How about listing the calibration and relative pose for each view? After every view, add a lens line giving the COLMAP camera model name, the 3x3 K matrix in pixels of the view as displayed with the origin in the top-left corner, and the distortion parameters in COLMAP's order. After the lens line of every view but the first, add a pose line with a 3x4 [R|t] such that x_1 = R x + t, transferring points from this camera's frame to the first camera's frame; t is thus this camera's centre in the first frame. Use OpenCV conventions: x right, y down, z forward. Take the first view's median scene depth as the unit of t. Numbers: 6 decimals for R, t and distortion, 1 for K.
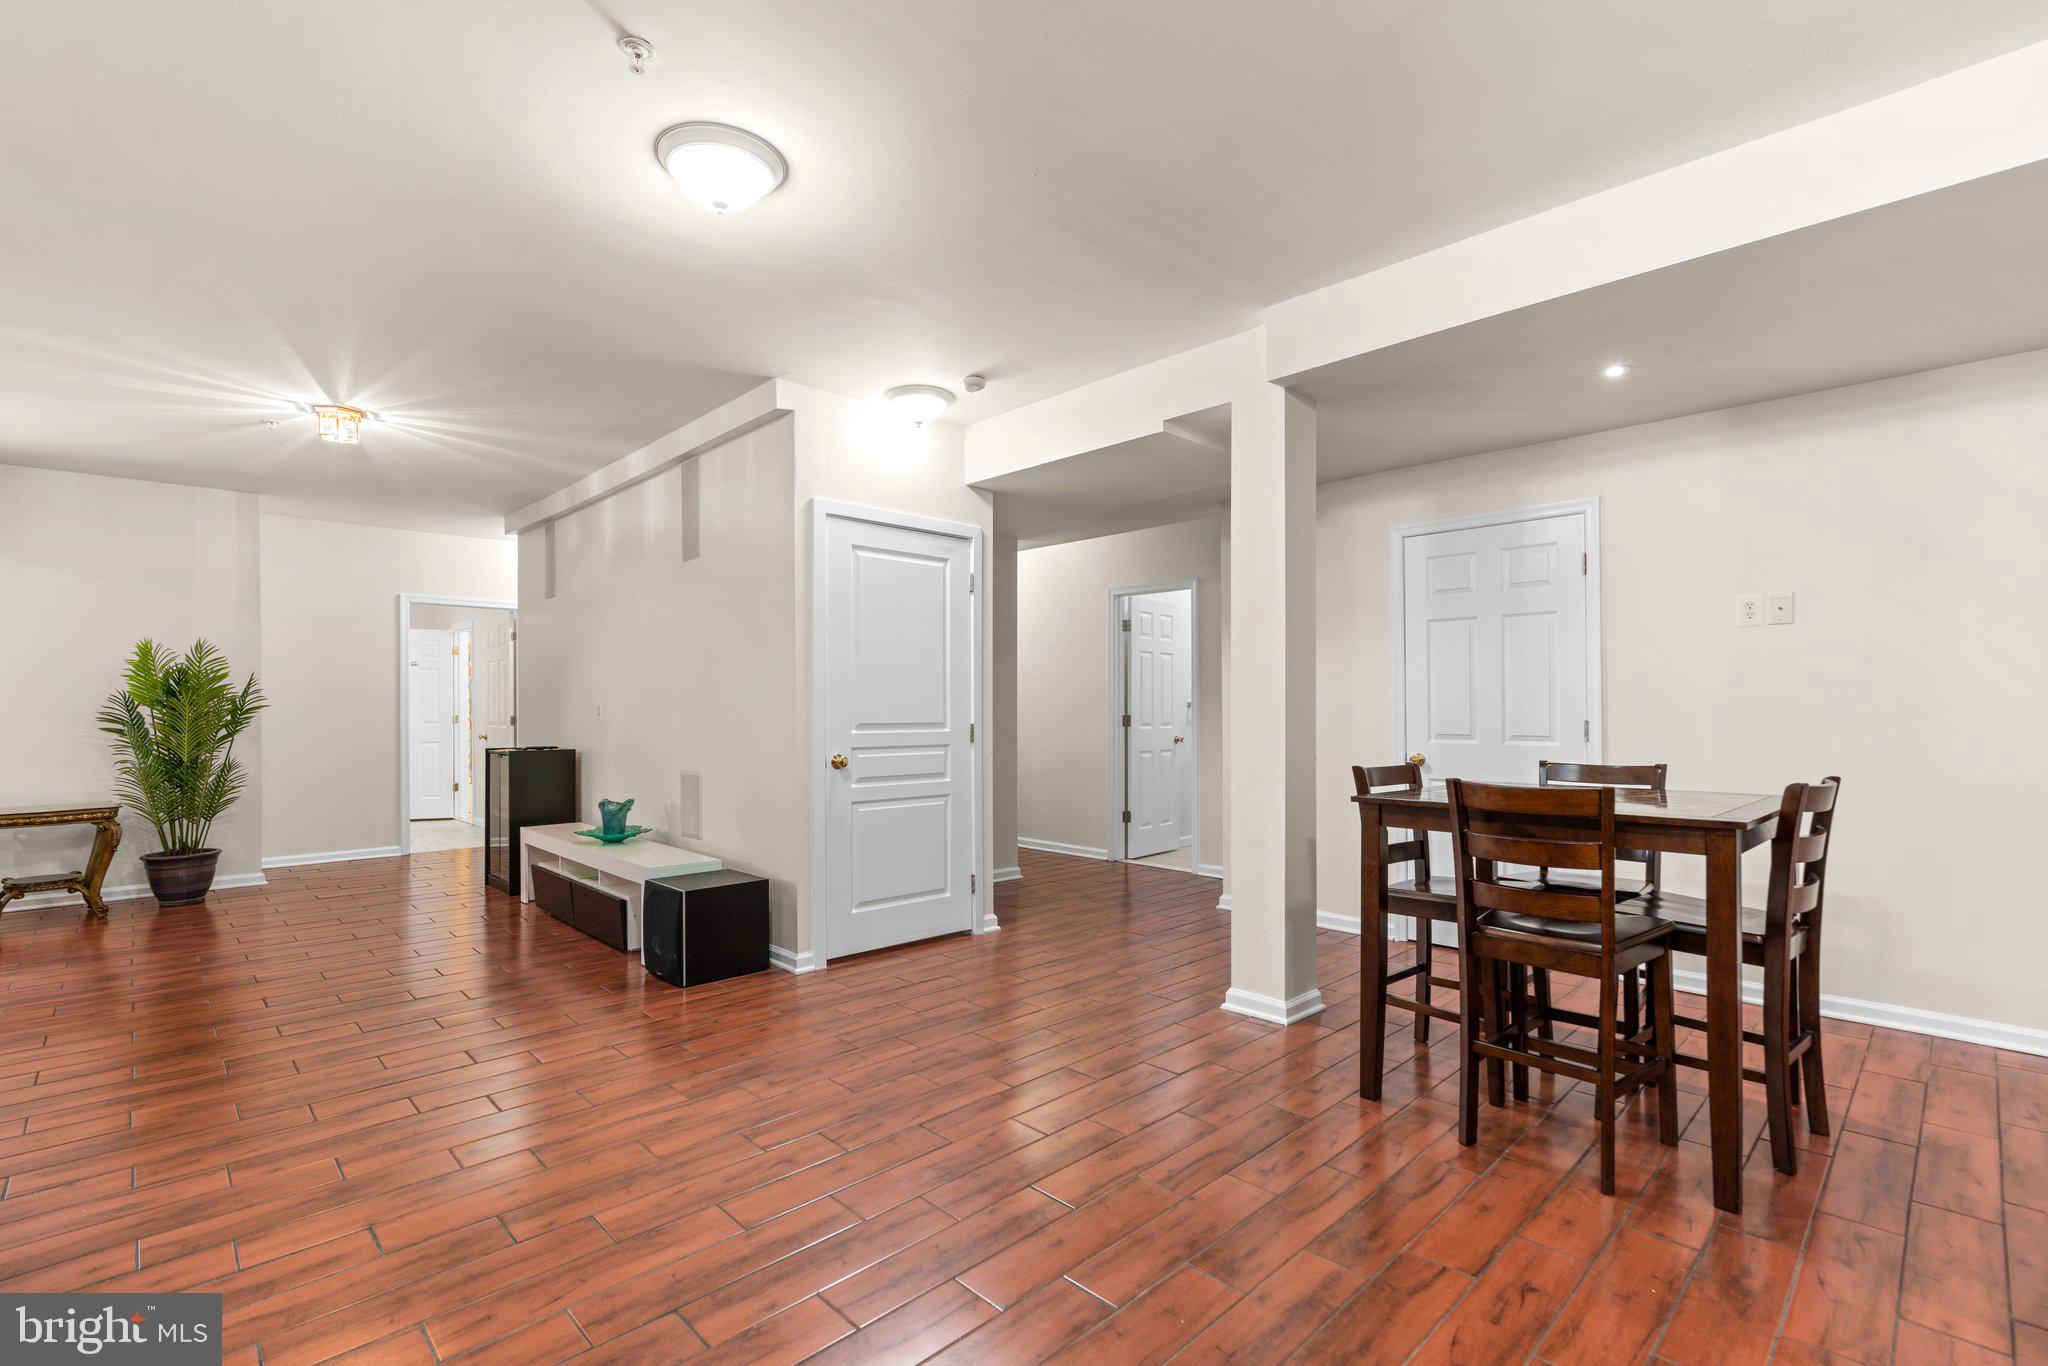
lens RADIAL K [[913.9, 0, 1032.7], [0, 913.9, 704.0], [0, 0, 1]] dist [-0.026744, -0.000028]
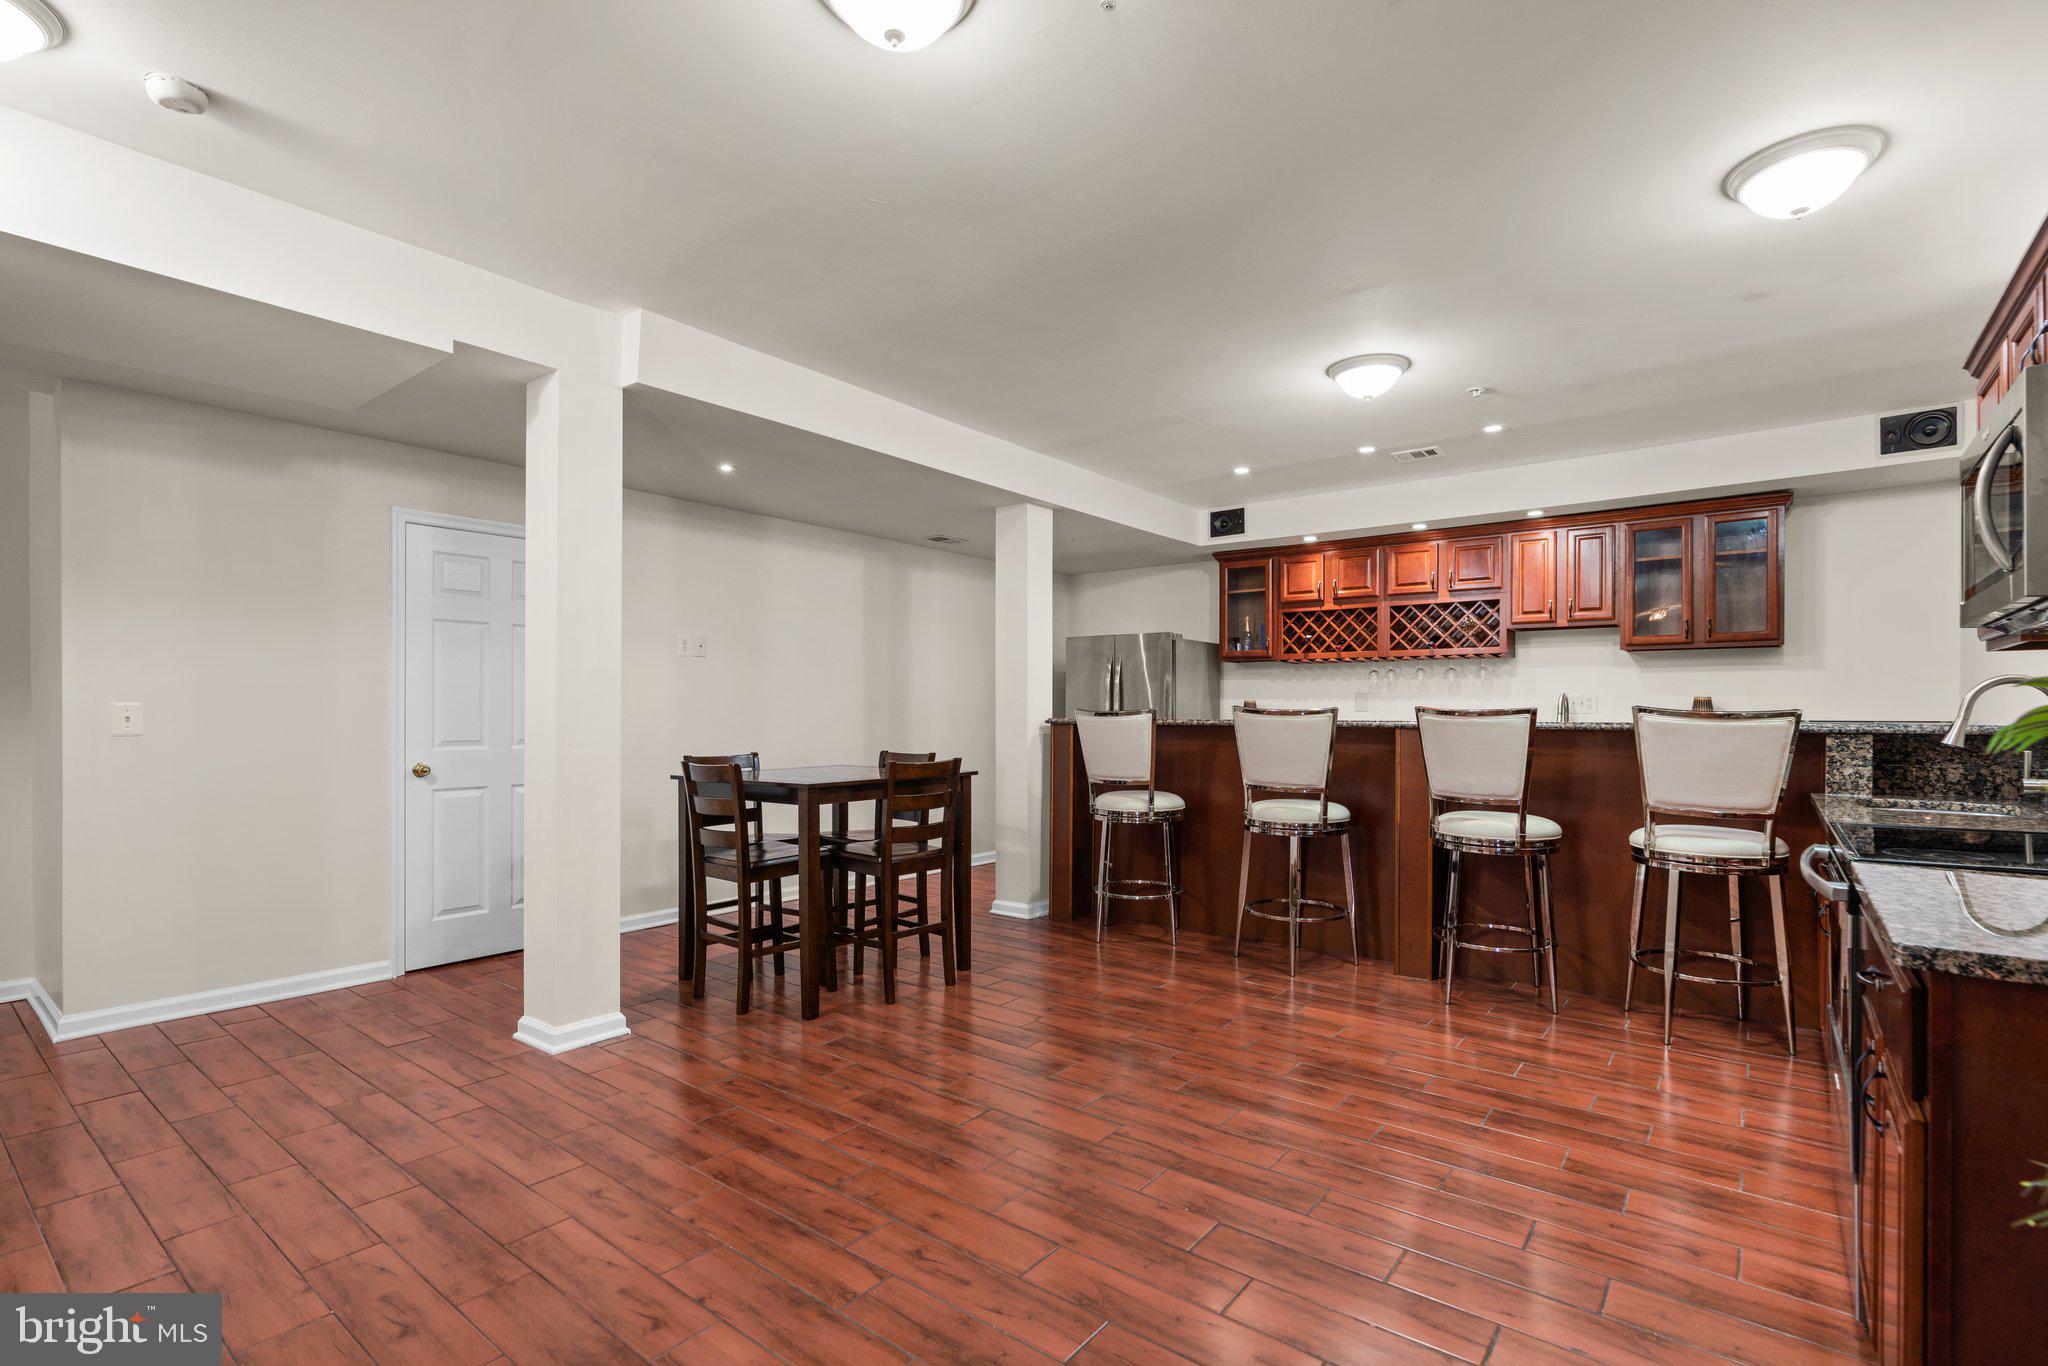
lens RADIAL K [[933.1, 0, 1035.4], [0, 933.1, 703.4], [0, 0, 1]] dist [-0.000110, 0.000179]
pose [[-0.124490, 0.011404, 0.992155, -0.785968], [-0.007924, 0.999891, -0.012487, 0.001699], [-0.992189, -0.009416, -0.124386, 0.684720]]
